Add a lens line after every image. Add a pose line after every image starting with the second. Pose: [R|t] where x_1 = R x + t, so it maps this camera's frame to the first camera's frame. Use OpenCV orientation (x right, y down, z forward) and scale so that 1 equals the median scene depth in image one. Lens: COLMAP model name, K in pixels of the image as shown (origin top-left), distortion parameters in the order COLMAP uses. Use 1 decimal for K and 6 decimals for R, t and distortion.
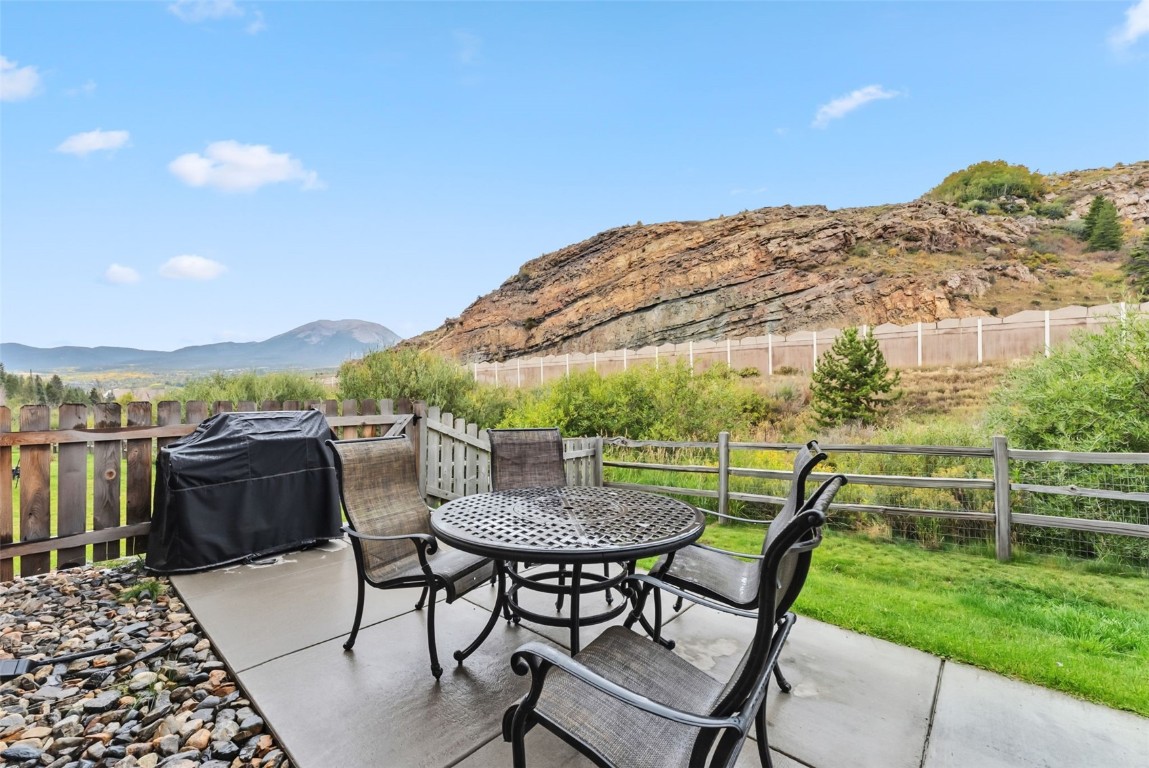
lens RADIAL K [[475.1, 0, 576.0], [0, 475.1, 396.2], [0, 0, 1]] dist [-0.000604, 0.000668]
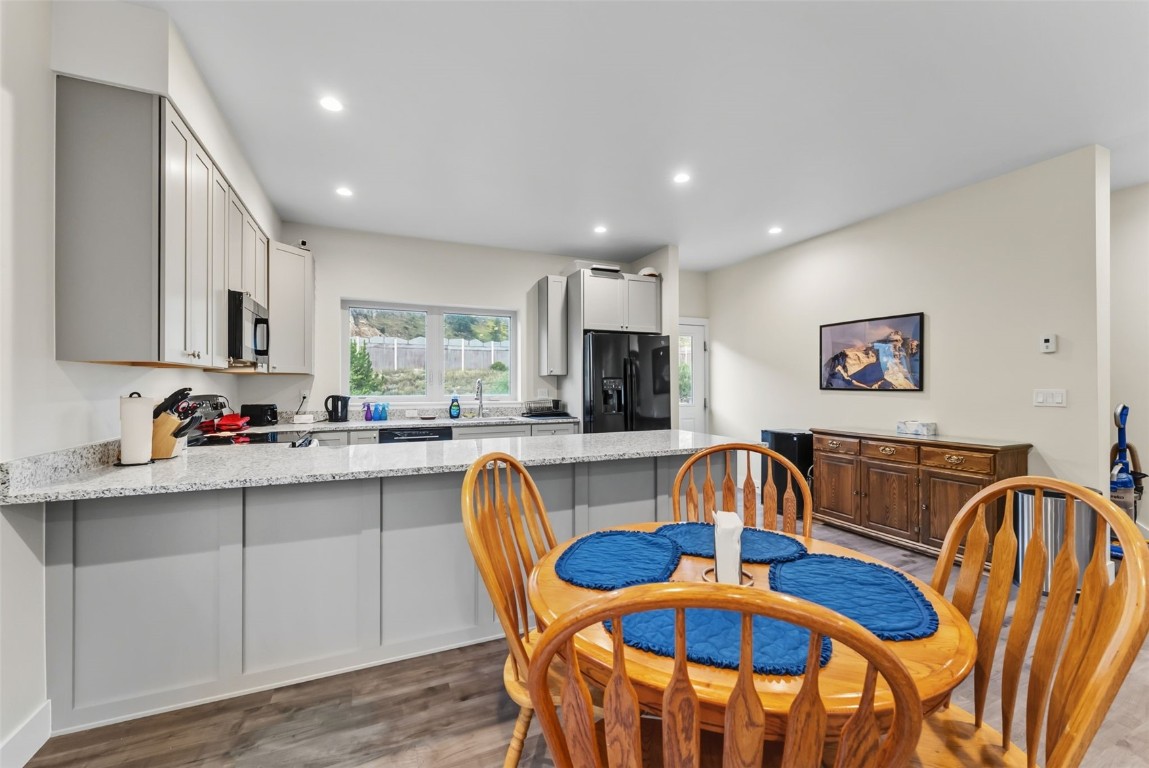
lens RADIAL K [[462.1, 0, 573.6], [0, 462.1, 382.2], [0, 0, 1]] dist [-0.000642, -0.000219]
pose [[0.410733, 0.018740, 0.911563, -0.806424], [0.006085, 0.999710, -0.023294, 0.000369], [-0.911735, 0.015114, 0.410500, -0.183061]]
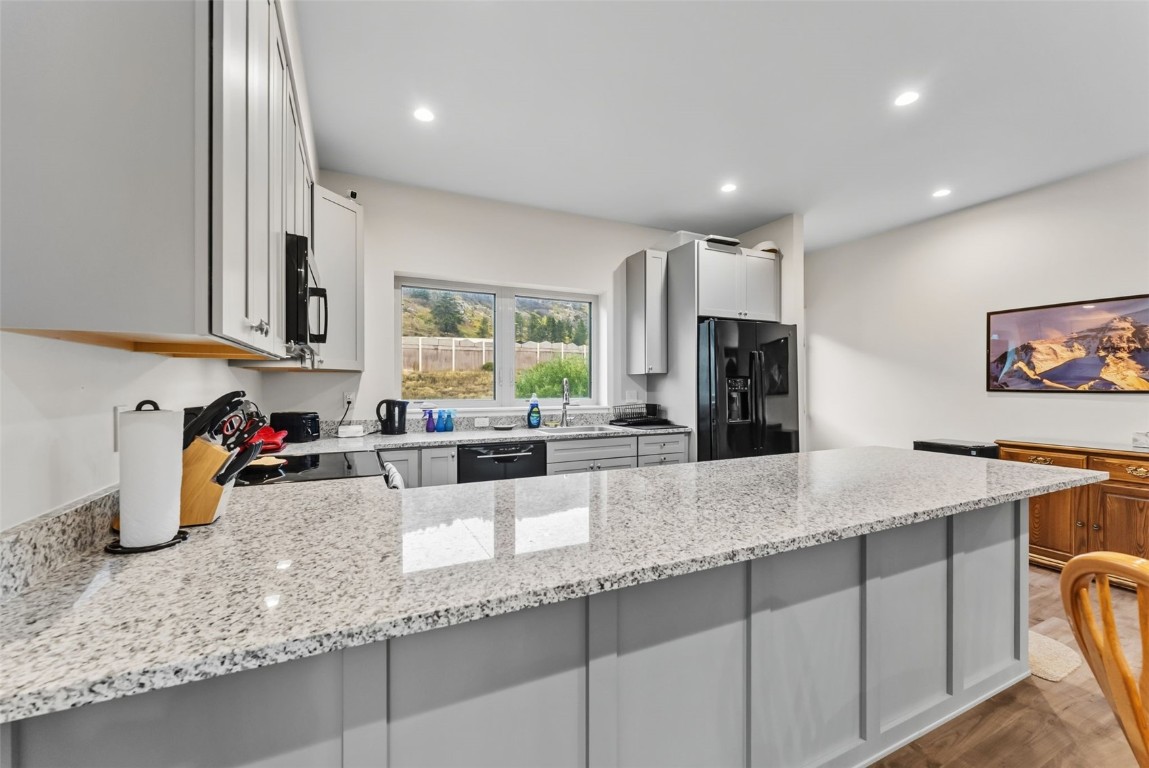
lens RADIAL K [[462.1, 0, 572.6], [0, 462.1, 385.0], [0, 0, 1]] dist [-0.000642, -0.000219]
pose [[0.382021, 0.014843, 0.924034, -0.745469], [0.007058, 0.999795, -0.018977, -0.002483], [-0.924127, 0.013772, 0.381838, -0.012216]]
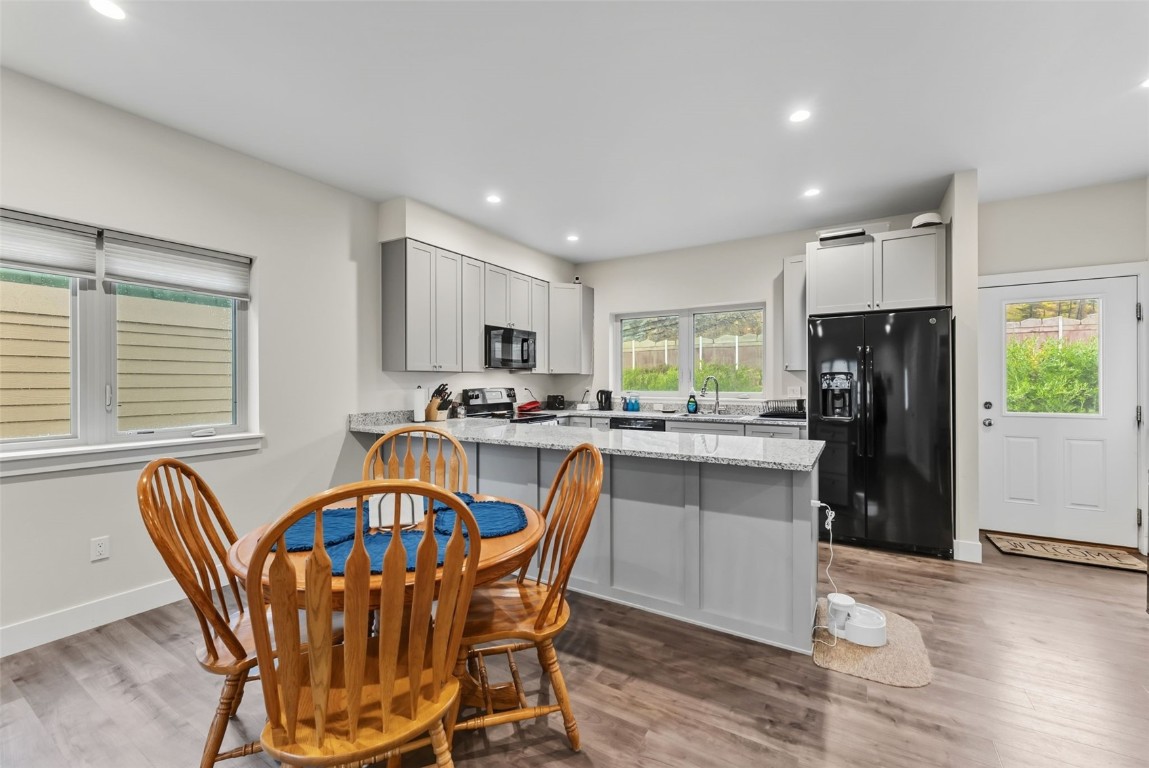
lens RADIAL K [[462.1, 0, 575.6], [0, 462.1, 382.8], [0, 0, 1]] dist [-0.000642, -0.000219]
pose [[0.982475, 0.012186, 0.185996, -0.596587], [-0.010329, 0.999887, -0.010952, -0.001030], [-0.186109, 0.008839, 0.982489, -0.391559]]
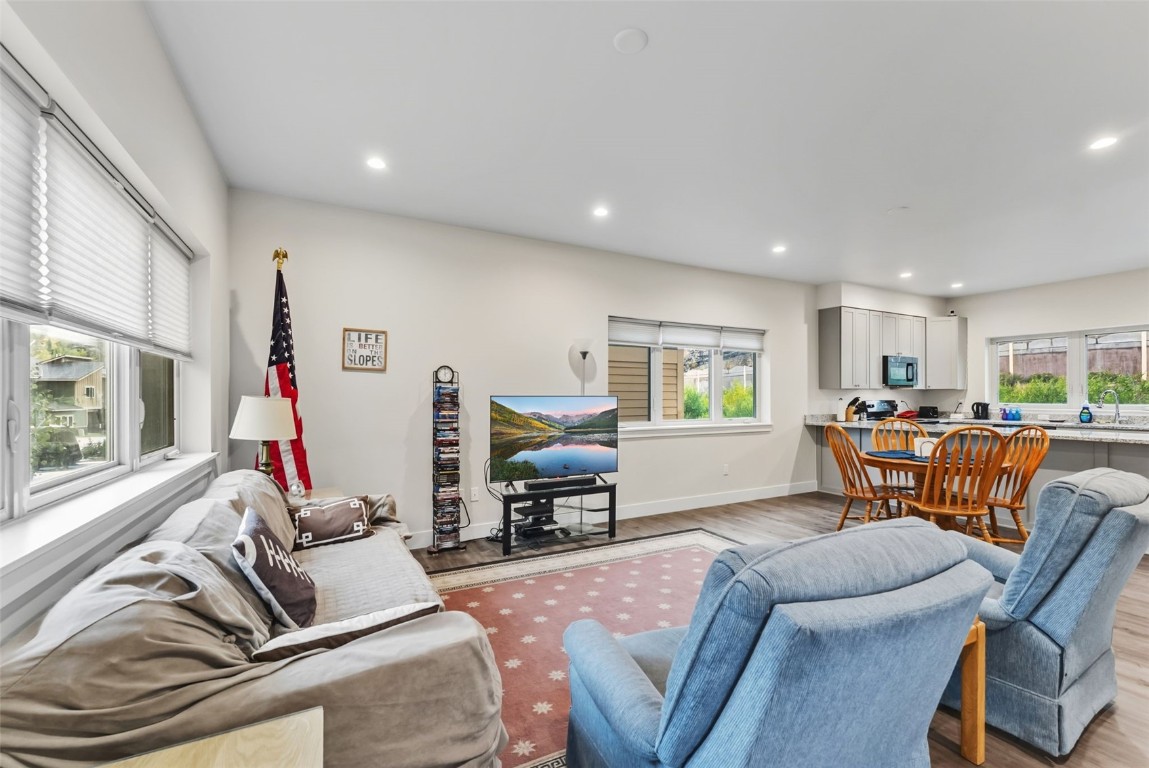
lens RADIAL K [[475.1, 0, 579.9], [0, 475.1, 395.4], [0, 0, 1]] dist [-0.000604, 0.000668]
pose [[0.938928, 0.011533, -0.343921, -0.812741], [-0.015632, 0.999836, -0.009148, 0.008234], [0.343759, 0.013965, 0.938954, -0.776580]]
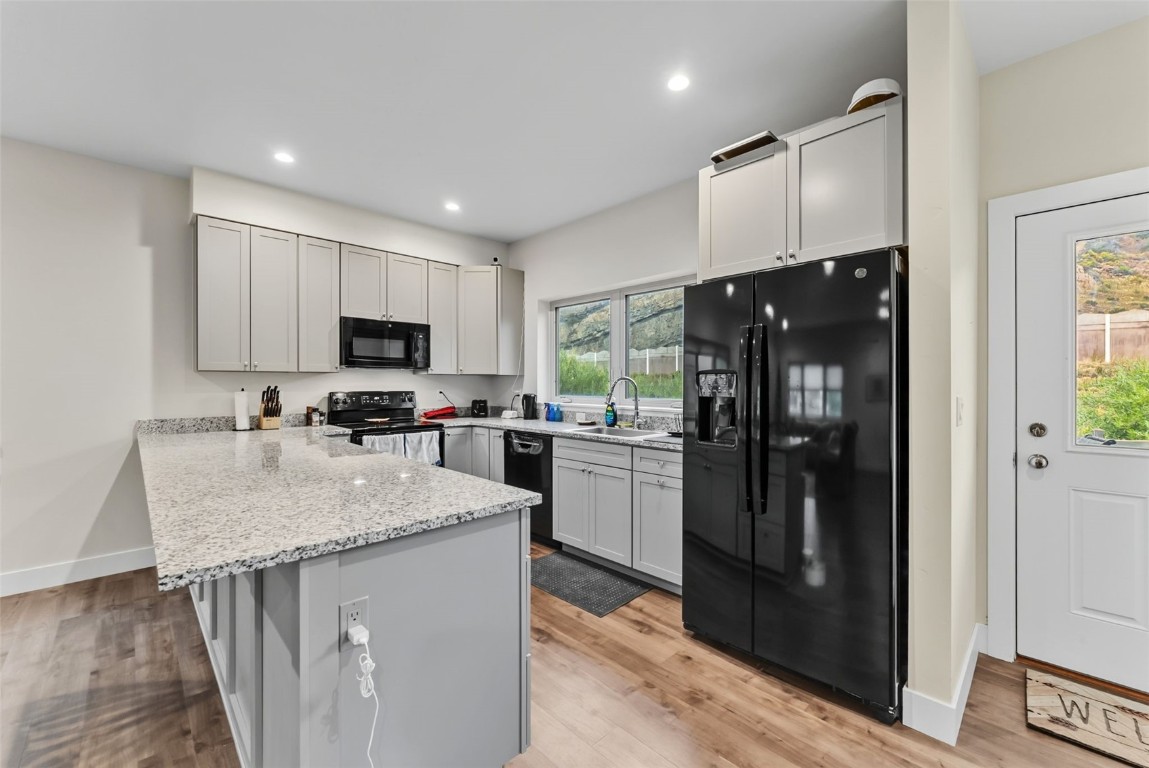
lens RADIAL K [[462.1, 0, 575.8], [0, 462.1, 383.4], [0, 0, 1]] dist [-0.000642, -0.000219]
pose [[0.997536, 0.015290, -0.068471, -0.322342], [-0.016073, 0.999811, -0.010908, -0.006479], [0.068291, 0.011981, 0.997593, -0.274392]]
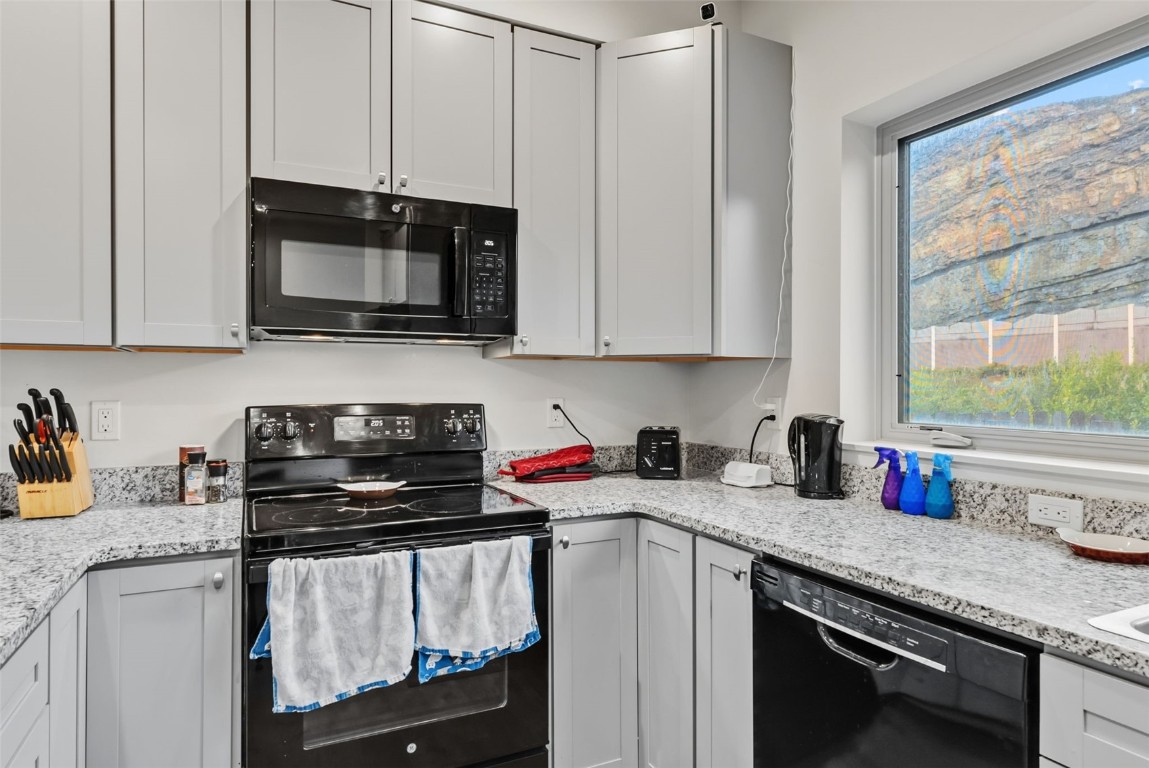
lens RADIAL K [[672.5, 0, 573.6], [0, 672.5, 385.8], [0, 0, 1]] dist [0.001102, -0.002348]
pose [[0.925079, 0.015509, -0.379458, -0.407595], [-0.018662, 0.999815, -0.004632, -0.007291], [0.379316, 0.011366, 0.925197, 0.016257]]
